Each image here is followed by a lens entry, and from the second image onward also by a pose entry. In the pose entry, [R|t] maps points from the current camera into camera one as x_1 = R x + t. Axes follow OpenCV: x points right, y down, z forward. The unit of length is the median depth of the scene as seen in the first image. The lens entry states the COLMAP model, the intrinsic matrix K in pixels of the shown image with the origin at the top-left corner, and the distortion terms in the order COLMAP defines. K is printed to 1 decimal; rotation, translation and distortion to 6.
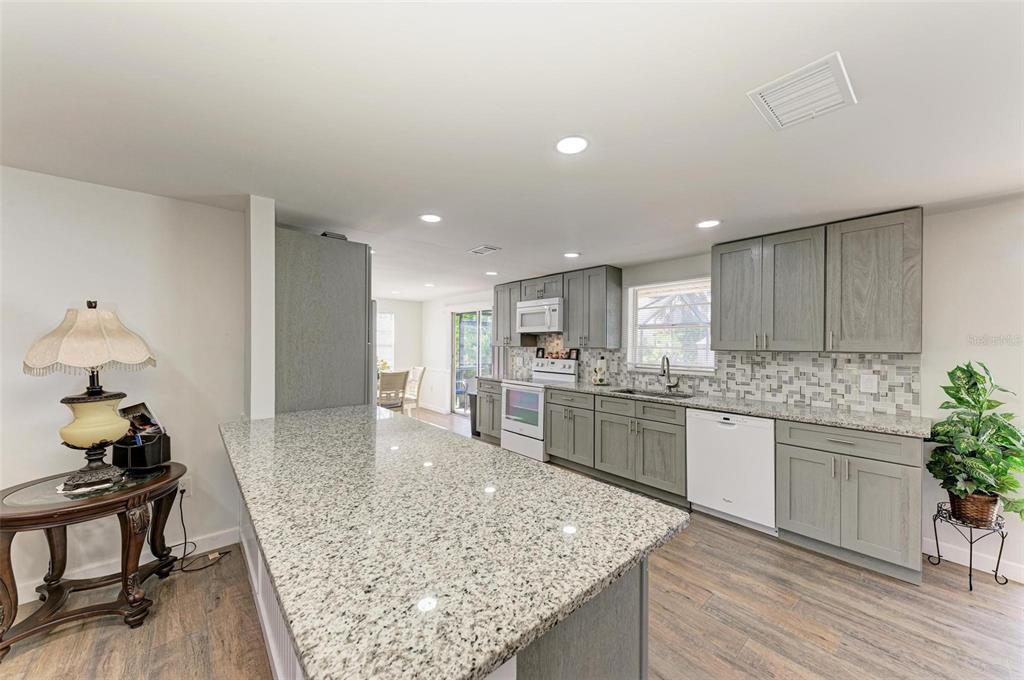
lens RADIAL K [[367.5, 0, 506.9], [0, 367.5, 344.5], [0, 0, 1]] dist [-0.000047, -0.000007]
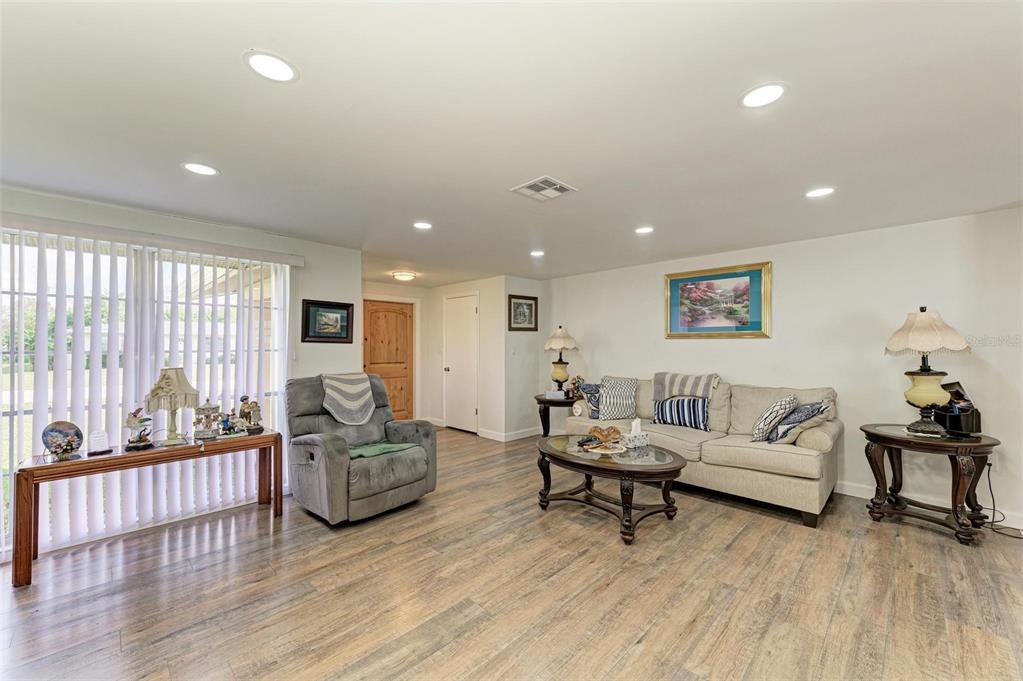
lens RADIAL K [[400.5, 0, 511.2], [0, 400.5, 345.4], [0, 0, 1]] dist [0.000603, 0.000066]
pose [[0.075696, -0.007844, -0.997100, 0.306489], [0.003809, 0.999964, -0.007577, 0.037463], [0.997124, -0.003224, 0.075724, -0.697990]]
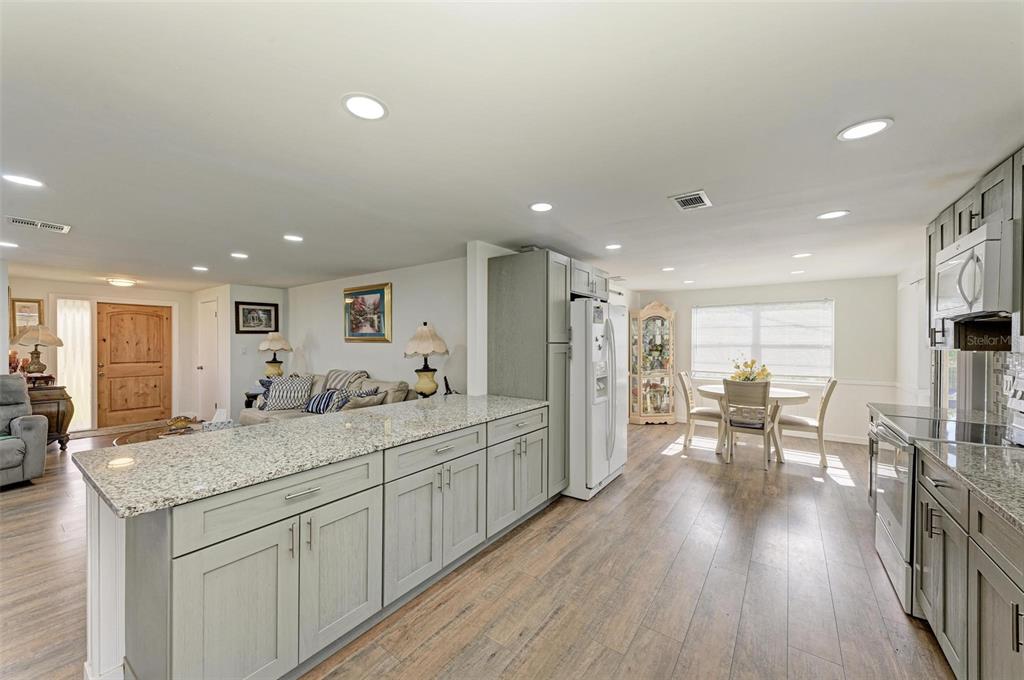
lens RADIAL K [[367.5, 0, 506.9], [0, 367.5, 344.5], [0, 0, 1]] dist [-0.000047, -0.000007]
pose [[0.247060, -0.003009, -0.968996, 0.854011], [0.000950, 0.999995, -0.002863, 0.010089], [0.969000, -0.000213, 0.247061, 0.878314]]
